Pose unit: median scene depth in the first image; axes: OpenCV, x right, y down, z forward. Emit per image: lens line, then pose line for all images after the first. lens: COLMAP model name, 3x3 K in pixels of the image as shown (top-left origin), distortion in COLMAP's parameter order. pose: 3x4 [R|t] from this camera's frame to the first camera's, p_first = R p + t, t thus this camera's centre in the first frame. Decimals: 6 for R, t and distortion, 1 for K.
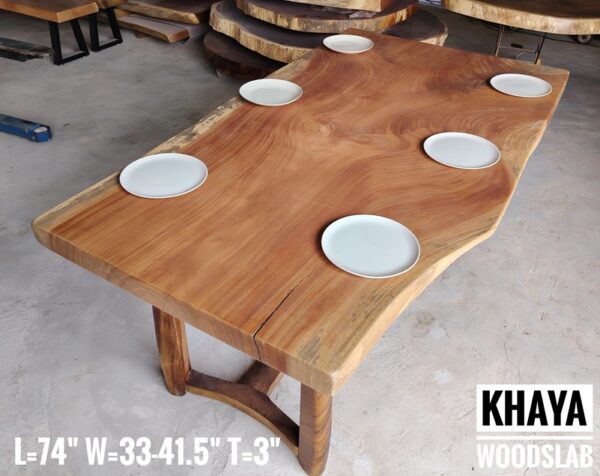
lens RADIAL K [[461.1, 0, 301.3], [0, 461.1, 234.6], [0, 0, 1]] dist [0.024386, -0.002923]
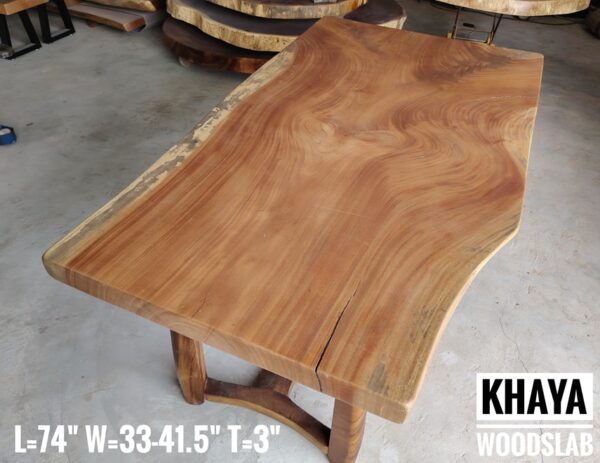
lens RADIAL K [[435.8, 0, 300.0], [0, 435.8, 231.5], [0, 0, 1]] dist [0.017070, -0.000742]
pose [[0.993070, -0.074264, 0.091085, -0.108317], [0.069156, 0.995918, 0.058007, -0.065364], [-0.095021, -0.051305, 0.994152, 0.067679]]
